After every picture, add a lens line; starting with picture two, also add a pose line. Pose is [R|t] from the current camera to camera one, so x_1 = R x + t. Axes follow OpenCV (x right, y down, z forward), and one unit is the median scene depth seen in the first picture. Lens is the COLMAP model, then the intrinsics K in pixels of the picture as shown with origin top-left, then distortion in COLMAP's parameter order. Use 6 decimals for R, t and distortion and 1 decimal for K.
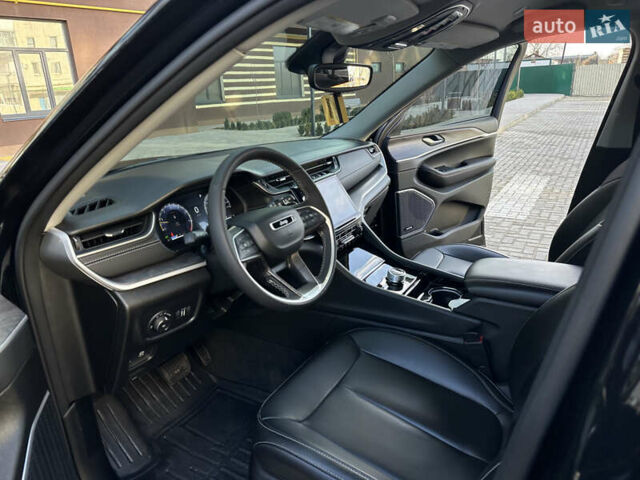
lens RADIAL K [[449.8, 0, 320.1], [0, 449.8, 239.4], [0, 0, 1]] dist [0.038678, -0.047466]
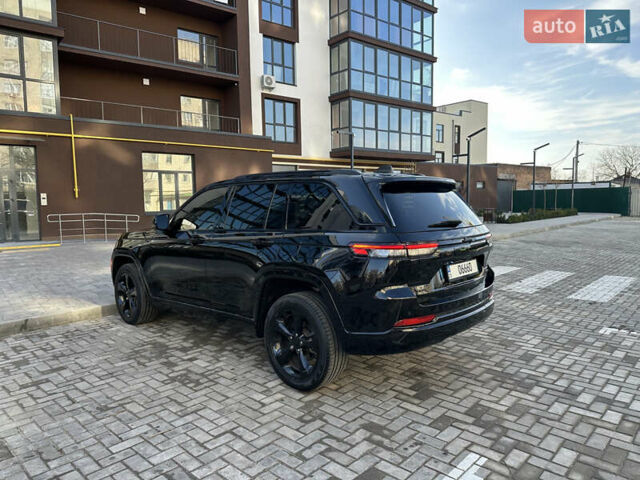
lens RADIAL K [[447.2, 0, 319.0], [0, 447.2, 237.8], [0, 0, 1]] dist [0.041271, -0.050393]
pose [[0.978275, 0.050627, -0.201033, 0.126318], [-0.095809, 0.970360, -0.221861, 0.065021], [0.183843, 0.236302, 0.954130, -0.225233]]
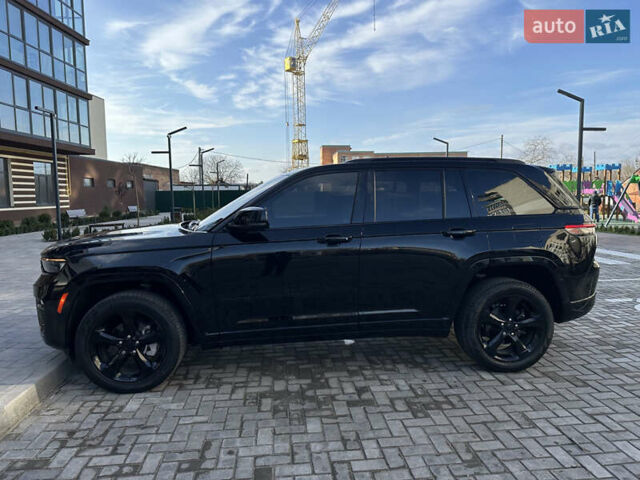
lens RADIAL K [[444.8, 0, 321.3], [0, 444.8, 235.9], [0, 0, 1]] dist [0.037984, -0.042745]
pose [[0.793492, -0.012816, 0.608446, -0.137249], [0.166114, 0.966375, -0.196278, 0.051549], [-0.585472, 0.256816, 0.768940, -0.134852]]
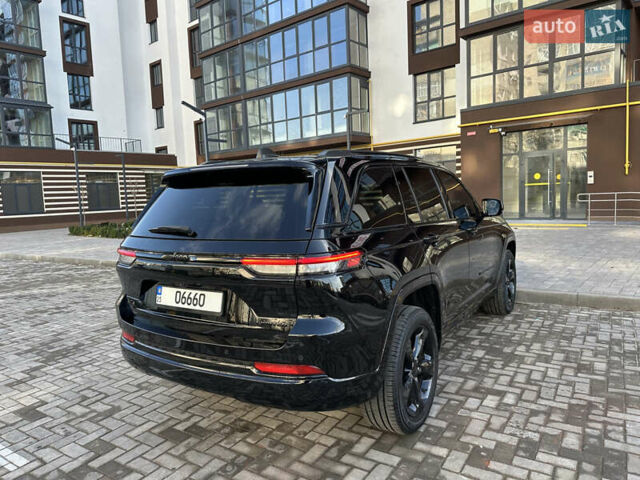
lens RADIAL K [[448.0, 0, 319.7], [0, 448.0, 238.8], [0, 0, 1]] dist [0.038545, -0.047149]
pose [[-0.020667, 0.146591, -0.988981, 0.296553], [-0.277974, 0.949348, 0.146525, -0.028593], [0.960366, 0.277939, 0.021128, 0.033061]]
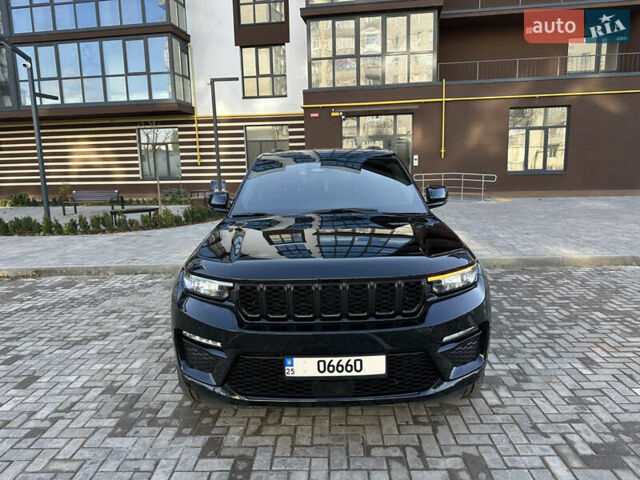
lens RADIAL K [[448.7, 0, 324.7], [0, 448.7, 235.5], [0, 0, 1]] dist [0.035824, -0.045631]
pose [[0.501901, 0.171095, -0.847834, 0.201831], [-0.275941, 0.960690, 0.030518, 0.035183], [0.819727, 0.218635, 0.529383, -0.162403]]
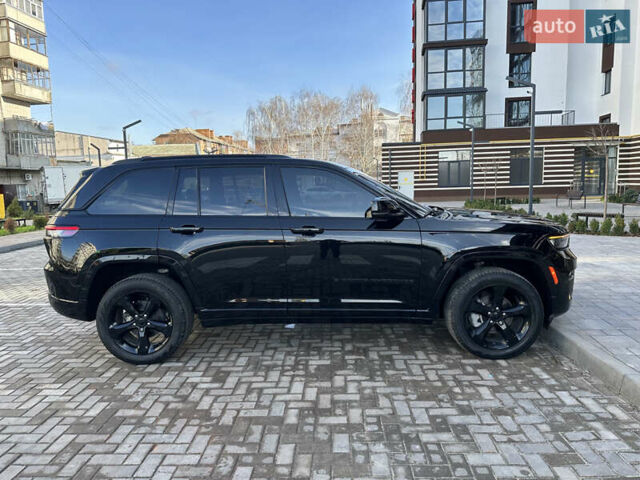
lens RADIAL K [[441.8, 0, 320.6], [0, 441.8, 238.9], [0, 0, 1]] dist [0.069090, -0.090168]
pose [[-0.862601, 0.132562, -0.488208, 0.159841], [-0.094143, 0.906135, 0.412380, -0.109653], [0.497048, 0.401681, -0.769153, 0.293225]]
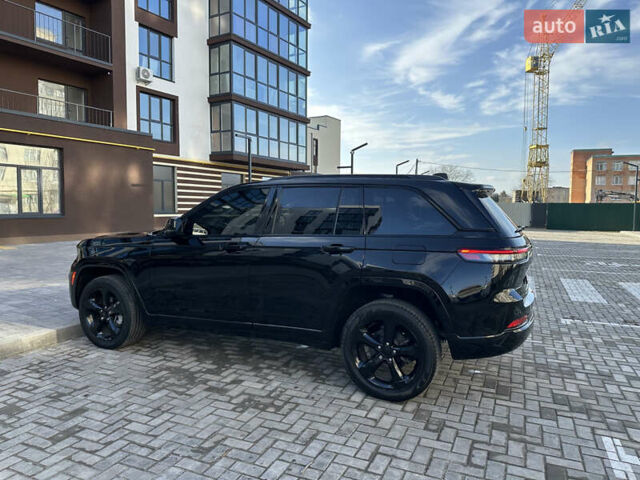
lens RADIAL K [[446.1, 0, 320.3], [0, 446.1, 239.4], [0, 0, 1]] dist [0.040694, -0.049173]
pose [[0.989675, 0.048043, 0.135035, 0.011135], [-0.012643, 0.967737, -0.251645, 0.069376], [-0.142768, 0.247339, 0.958353, -0.217825]]
